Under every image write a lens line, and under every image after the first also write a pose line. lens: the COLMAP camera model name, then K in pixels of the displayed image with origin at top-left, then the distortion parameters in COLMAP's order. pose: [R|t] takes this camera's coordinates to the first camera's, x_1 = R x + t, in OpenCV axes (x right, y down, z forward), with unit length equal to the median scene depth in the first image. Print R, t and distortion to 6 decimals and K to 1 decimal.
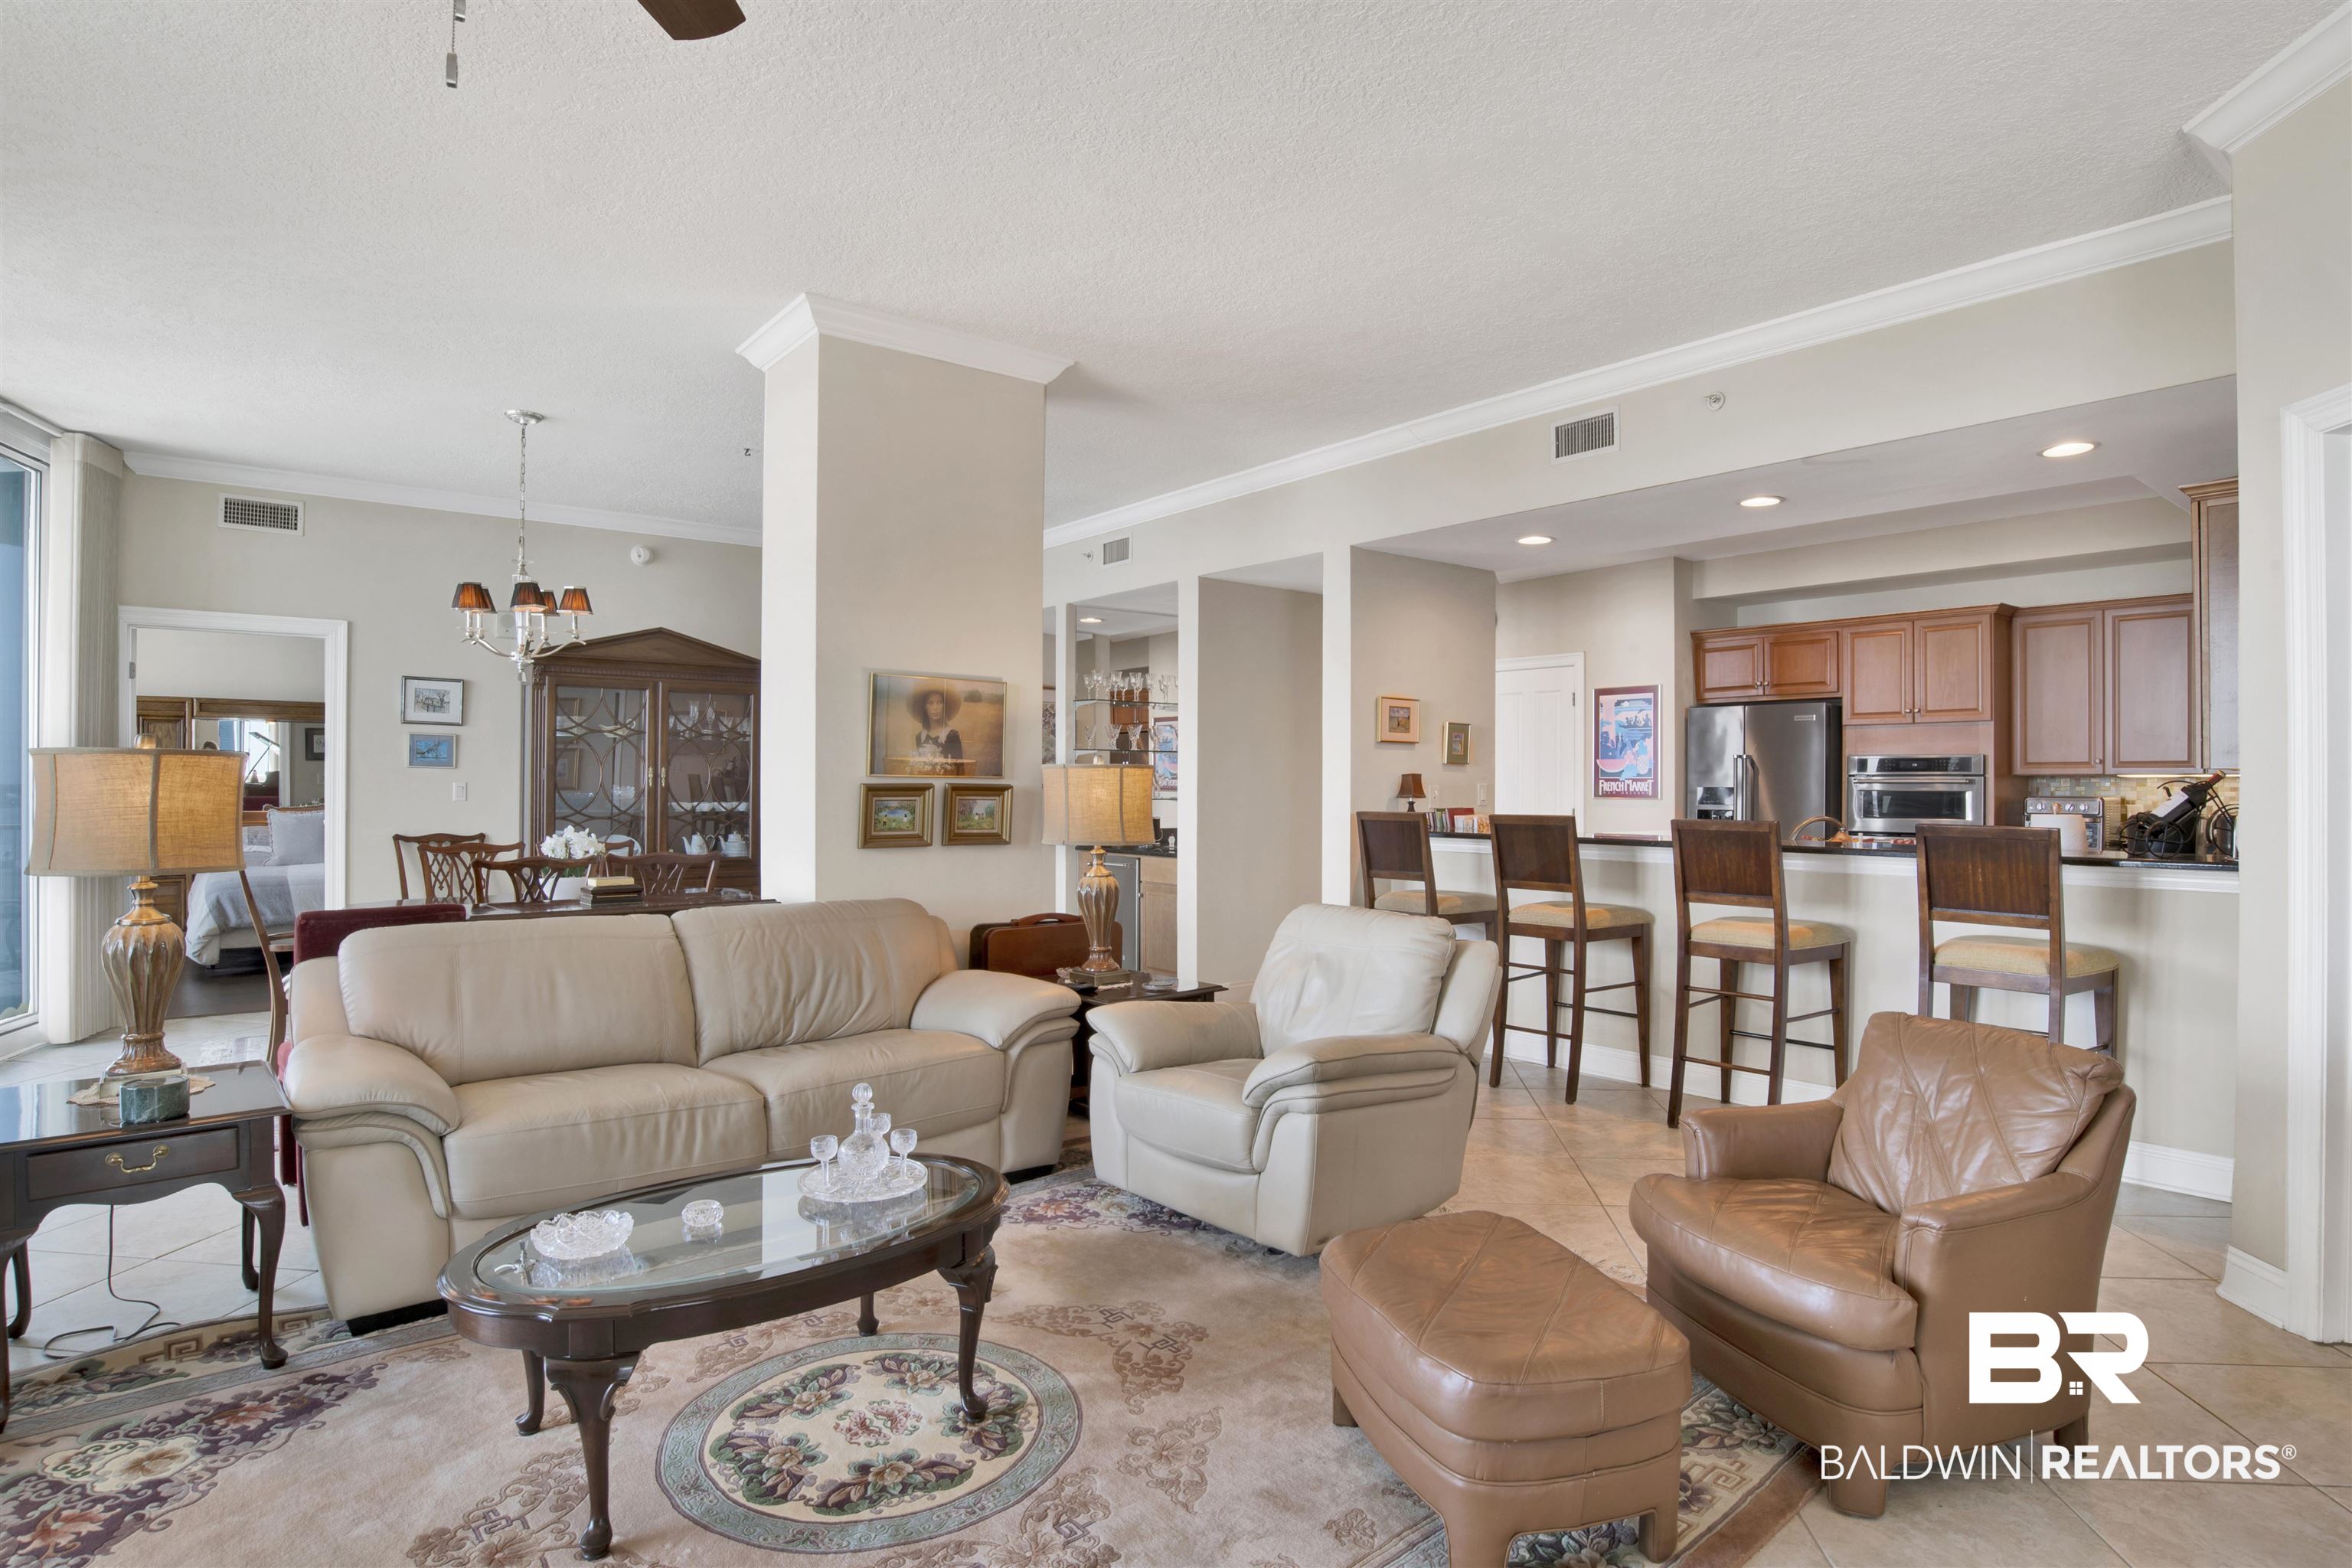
lens RADIAL K [[1429.1, 0, 1176.0], [0, 1429.1, 784.0], [0, 0, 1]] dist [0.000248, -0.000602]
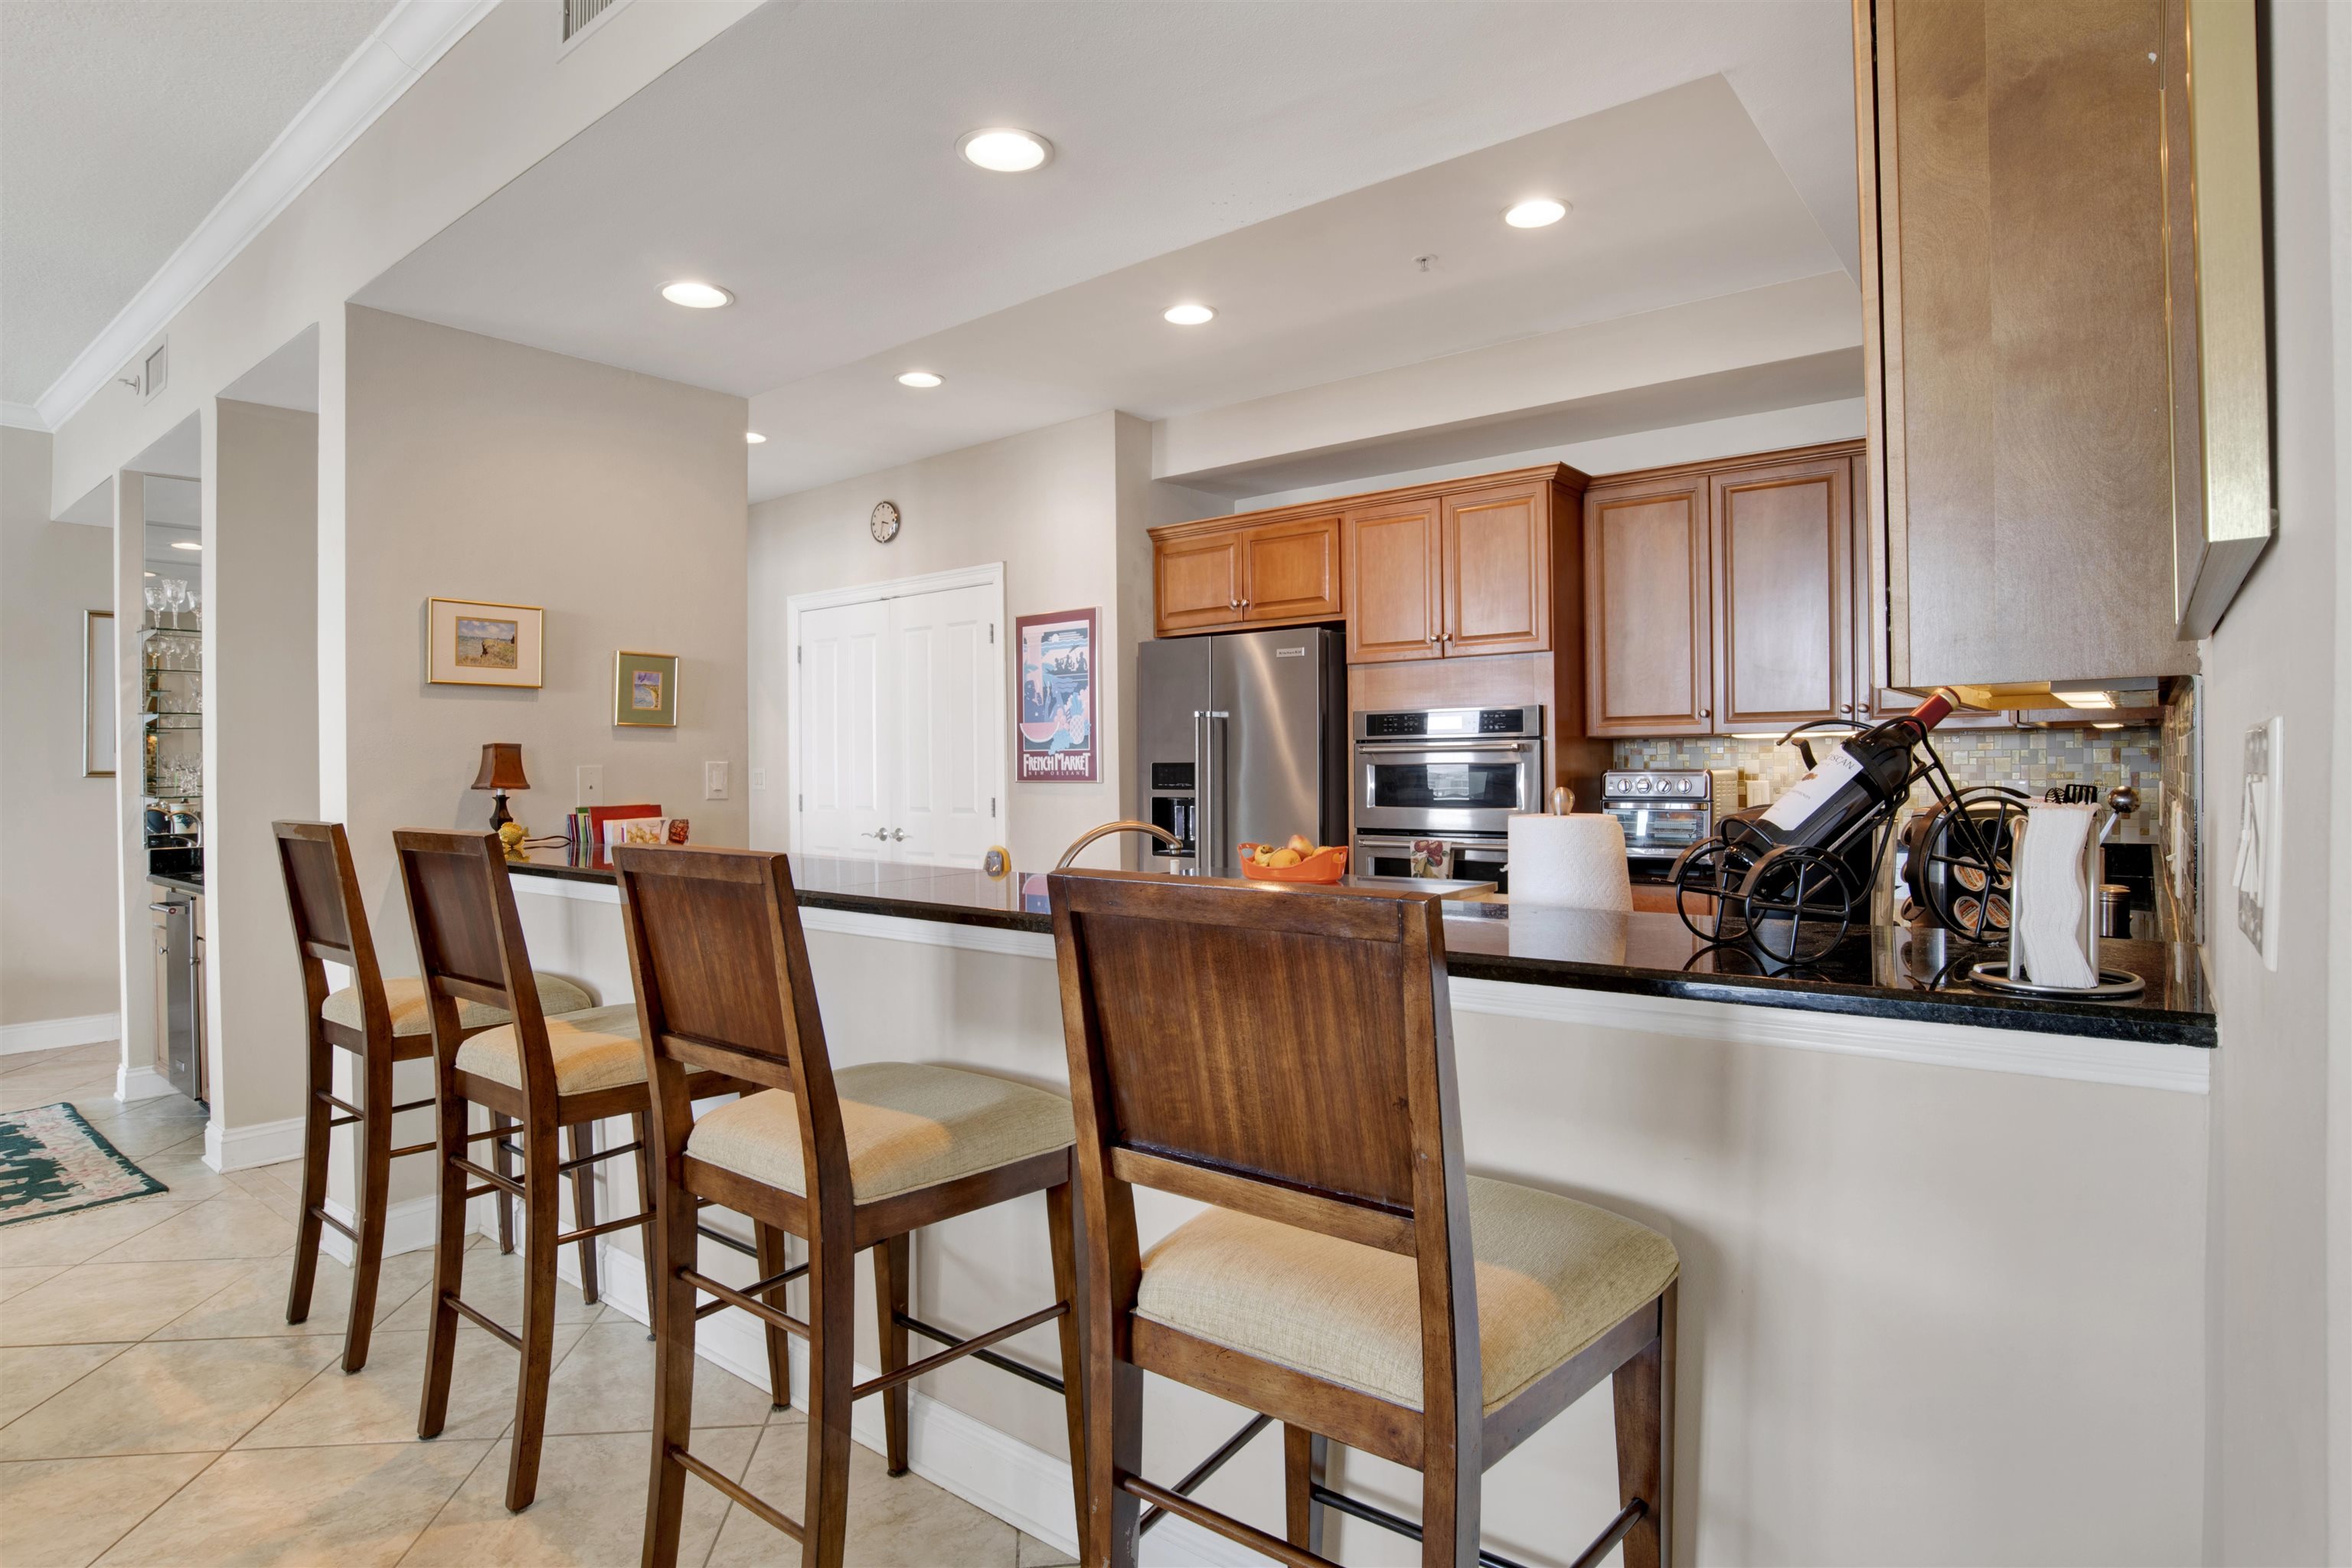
lens RADIAL K [[1300.6, 0, 1176.0], [0, 1300.6, 784.0], [0, 0, 1]] dist [-0.053601, -0.000368]
pose [[0.988050, -0.016103, 0.153292, 0.312449], [0.014169, 0.999806, 0.013705, 0.004179], [-0.153483, -0.011369, 0.988086, 0.451895]]
